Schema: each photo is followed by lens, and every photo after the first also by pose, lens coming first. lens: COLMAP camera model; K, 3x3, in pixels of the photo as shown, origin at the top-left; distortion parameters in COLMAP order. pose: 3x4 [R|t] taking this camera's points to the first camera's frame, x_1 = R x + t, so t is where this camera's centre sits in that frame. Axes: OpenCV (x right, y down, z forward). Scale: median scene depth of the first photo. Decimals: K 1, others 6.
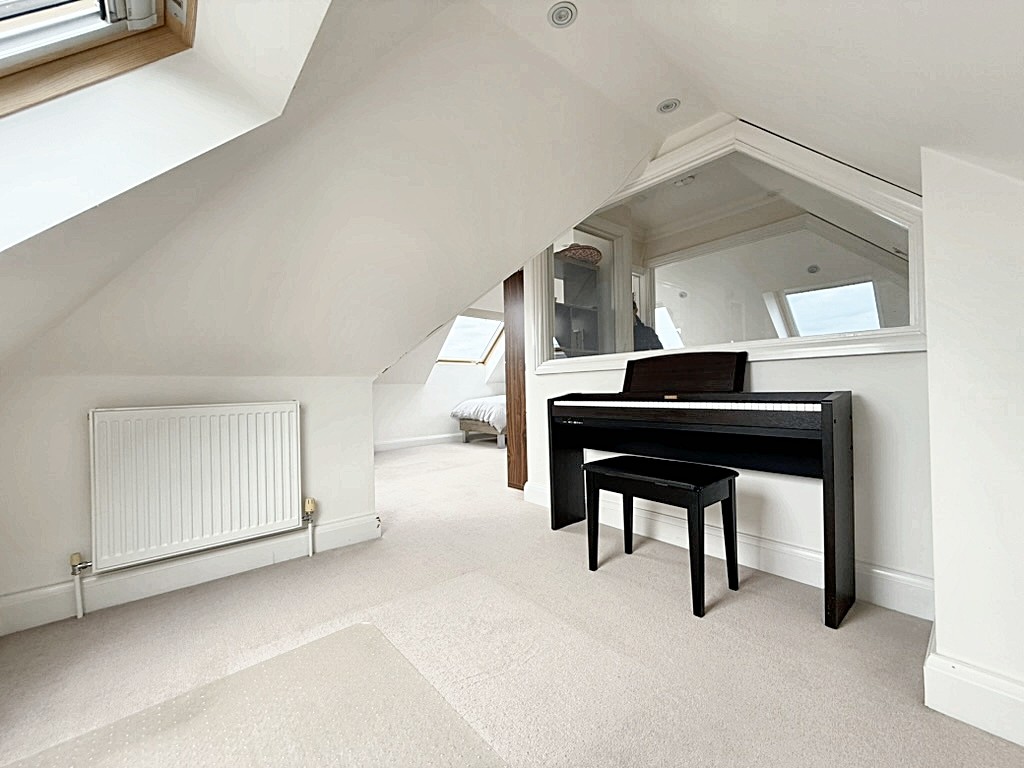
lens RADIAL K [[406.1, 0, 508.5], [0, 406.1, 384.0], [0, 0, 1]] dist [-0.000936, 0.000045]
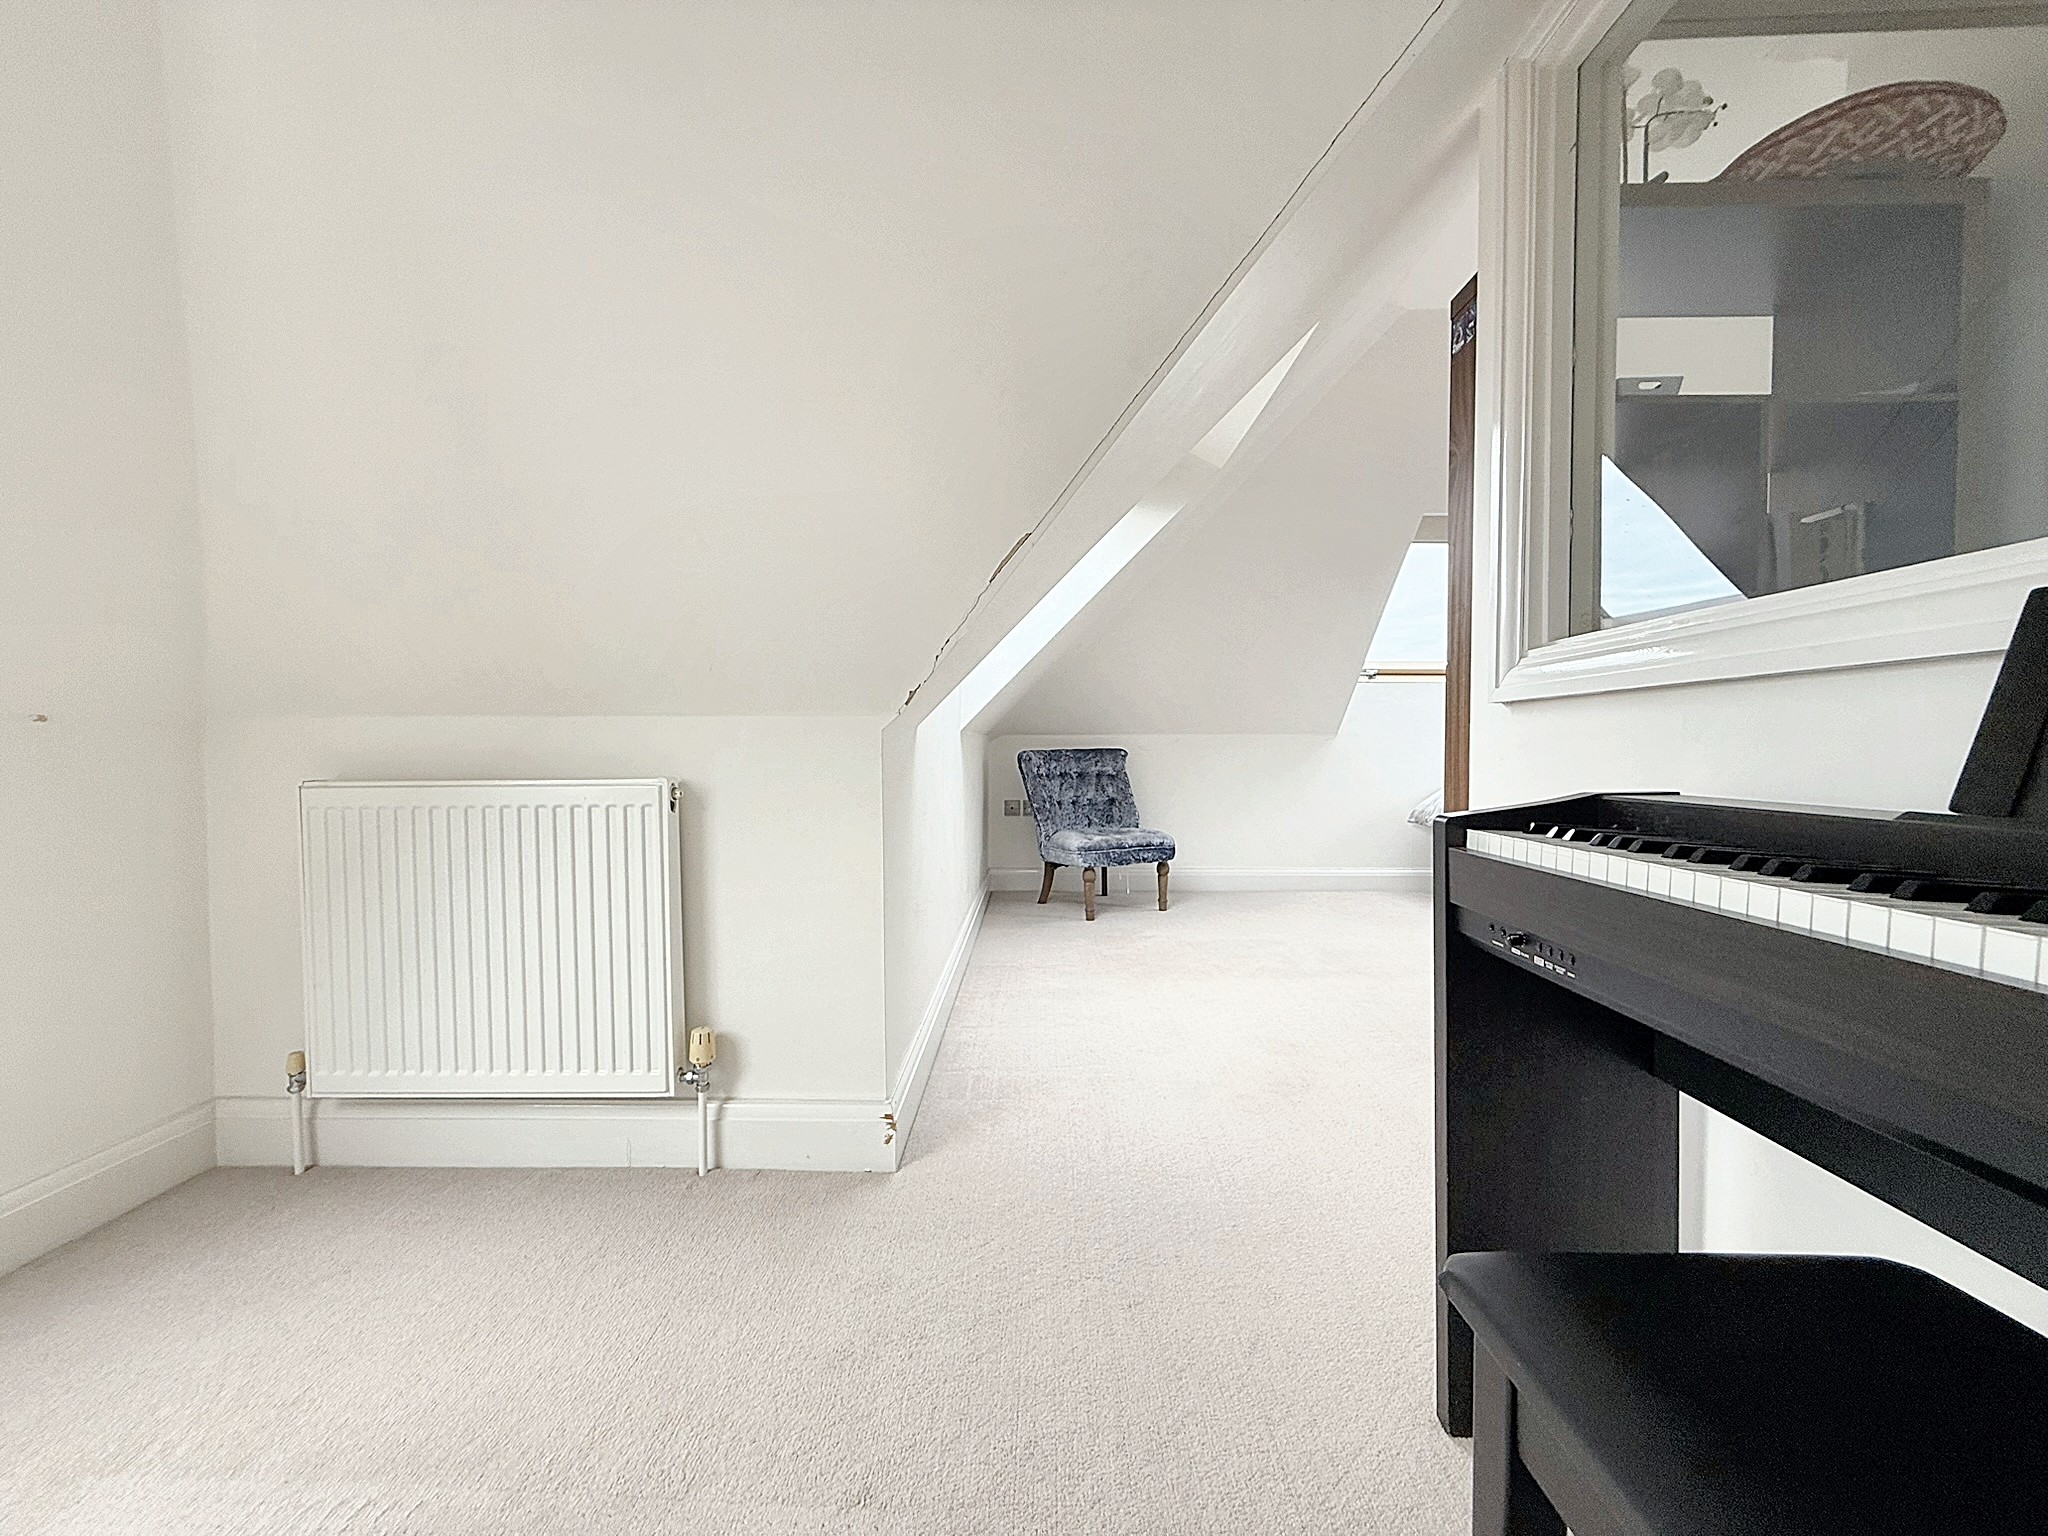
lens RADIAL K [[812.2, 0, 1017.0], [0, 812.2, 768.0], [0, 0, 1]] dist [-0.000936, 0.000045]
pose [[0.748523, 0.038056, -0.662016, 0.224080], [-0.008000, 0.998797, 0.048370, -0.008649], [0.663061, -0.030910, 0.747927, 0.571919]]
